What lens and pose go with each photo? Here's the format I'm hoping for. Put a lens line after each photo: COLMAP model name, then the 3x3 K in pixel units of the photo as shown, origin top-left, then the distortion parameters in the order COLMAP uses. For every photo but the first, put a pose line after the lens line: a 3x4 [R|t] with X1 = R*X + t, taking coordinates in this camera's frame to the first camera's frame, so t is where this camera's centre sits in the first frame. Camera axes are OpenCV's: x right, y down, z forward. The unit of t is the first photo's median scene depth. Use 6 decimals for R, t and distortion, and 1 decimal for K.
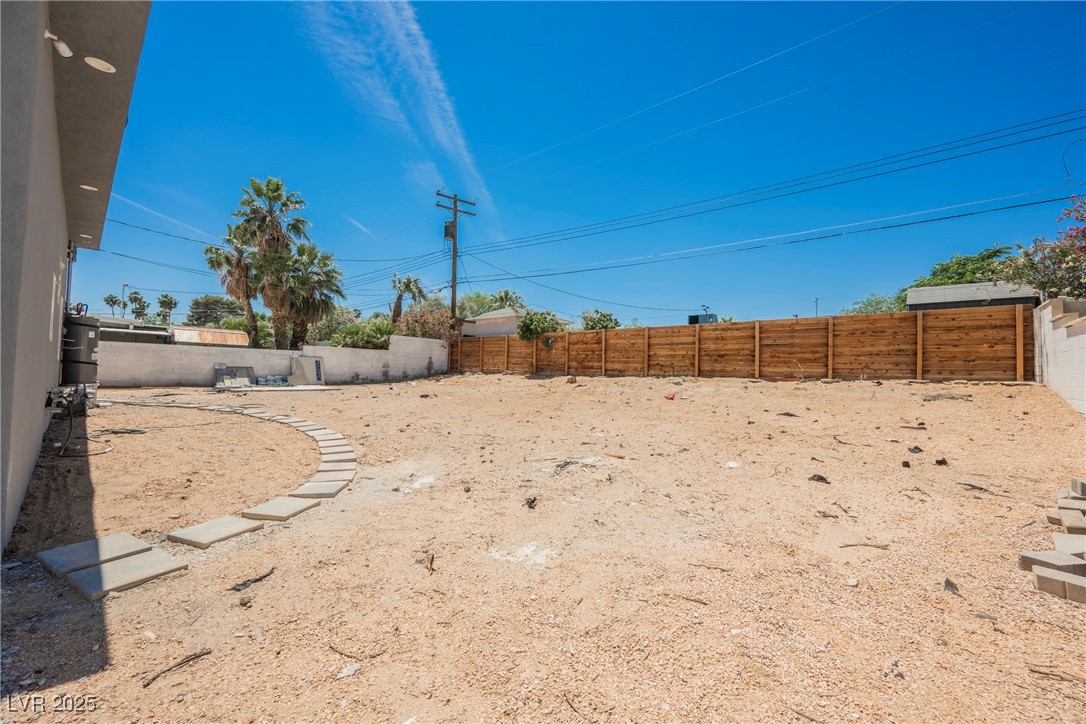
lens RADIAL K [[418.2, 0, 544.9], [0, 418.2, 363.4], [0, 0, 1]] dist [-0.001154, -0.000041]
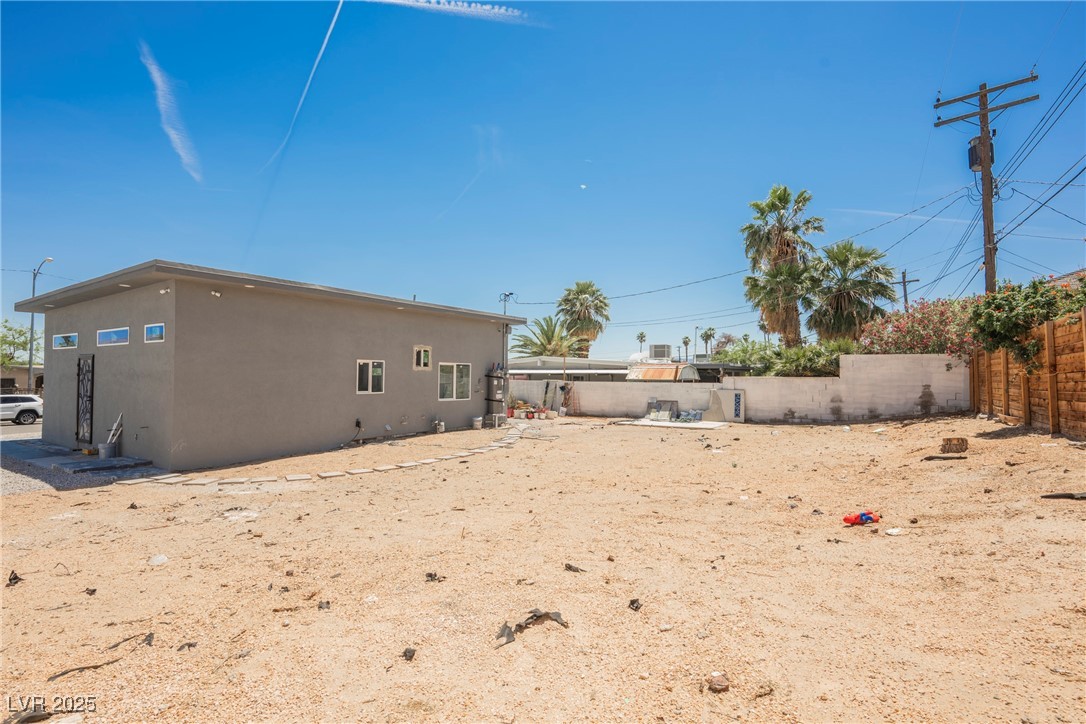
lens RADIAL K [[511.6, 0, 543.0], [0, 511.6, 362.0], [0, 0, 1]] dist [-0.001023, -0.000131]
pose [[0.171953, -0.061783, -0.983166, 0.395385], [0.013125, 0.998086, -0.060425, -0.012659], [0.985018, -0.002514, 0.172435, 0.394845]]
